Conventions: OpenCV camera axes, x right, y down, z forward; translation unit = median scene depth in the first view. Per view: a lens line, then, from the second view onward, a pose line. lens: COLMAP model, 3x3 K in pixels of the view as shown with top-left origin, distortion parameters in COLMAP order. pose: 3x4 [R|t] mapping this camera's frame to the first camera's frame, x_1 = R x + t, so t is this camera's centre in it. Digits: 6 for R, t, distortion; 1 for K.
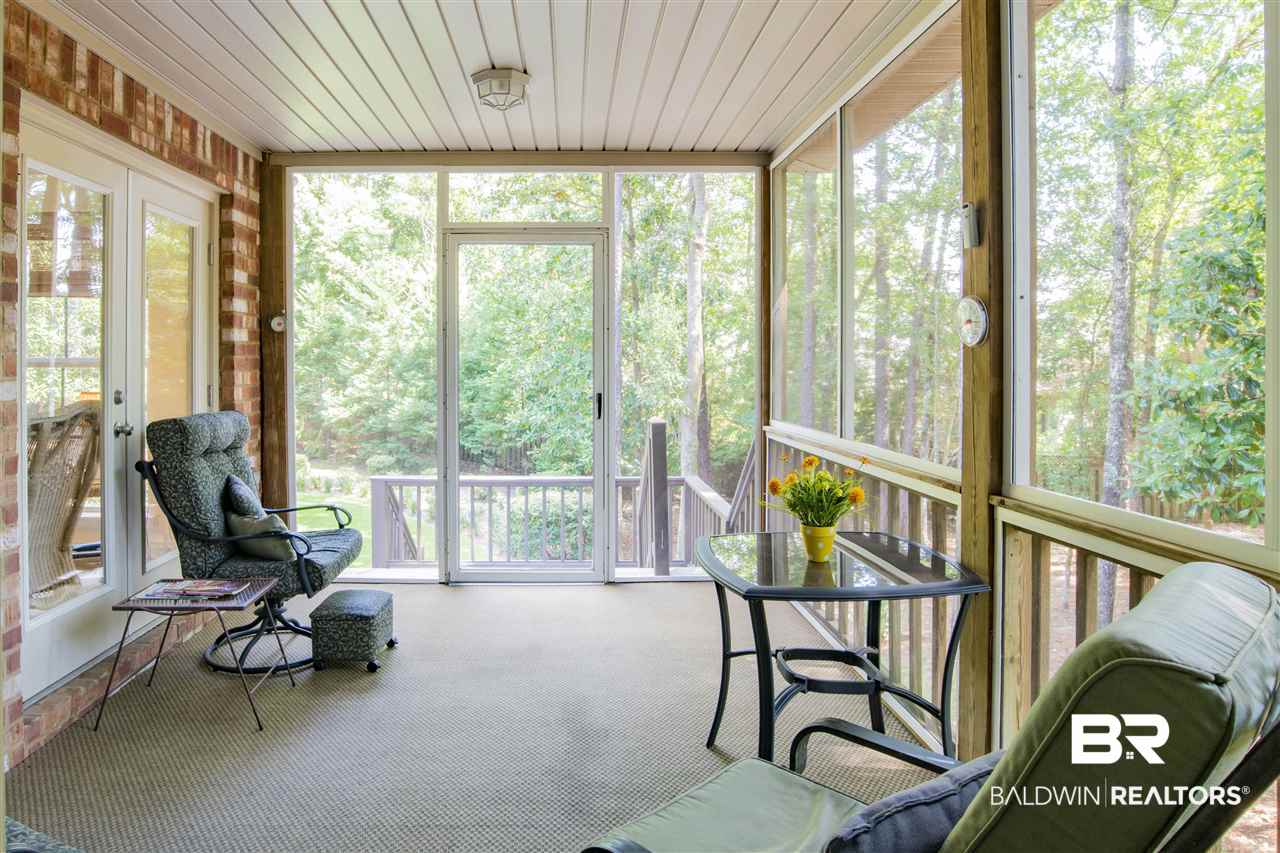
lens RADIAL K [[854.0, 0, 640.0], [0, 854.0, 381.4], [0, 0, 1]] dist [-0.064880, -0.000309]
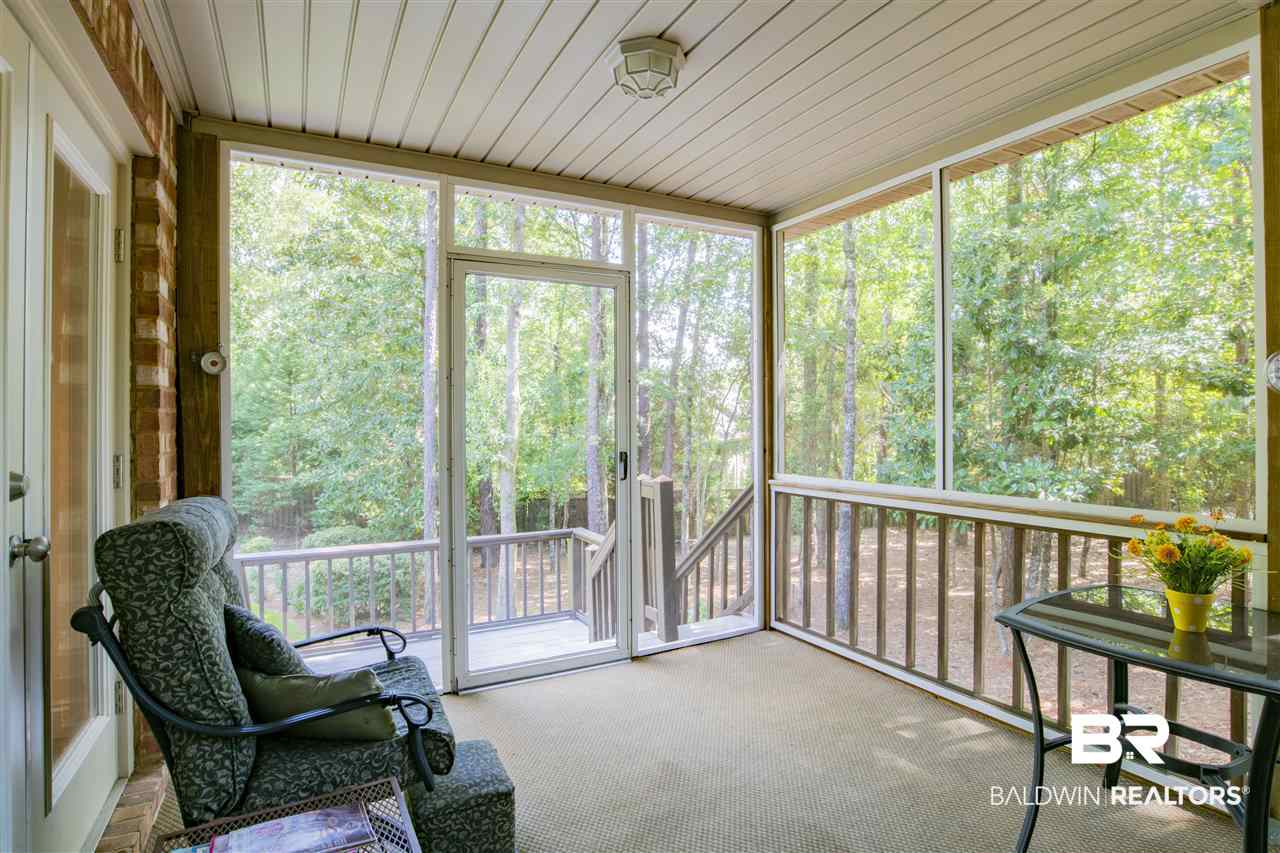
lens RADIAL K [[654.0, 0, 640.0], [0, 654.0, 426.5], [0, 0, 1]] dist [-0.061141, 0.019741]
pose [[0.890759, -0.008311, 0.454399, -0.376321], [0.014989, 0.999826, -0.011096, -0.005711], [-0.454228, 0.016695, 0.890729, 0.401165]]
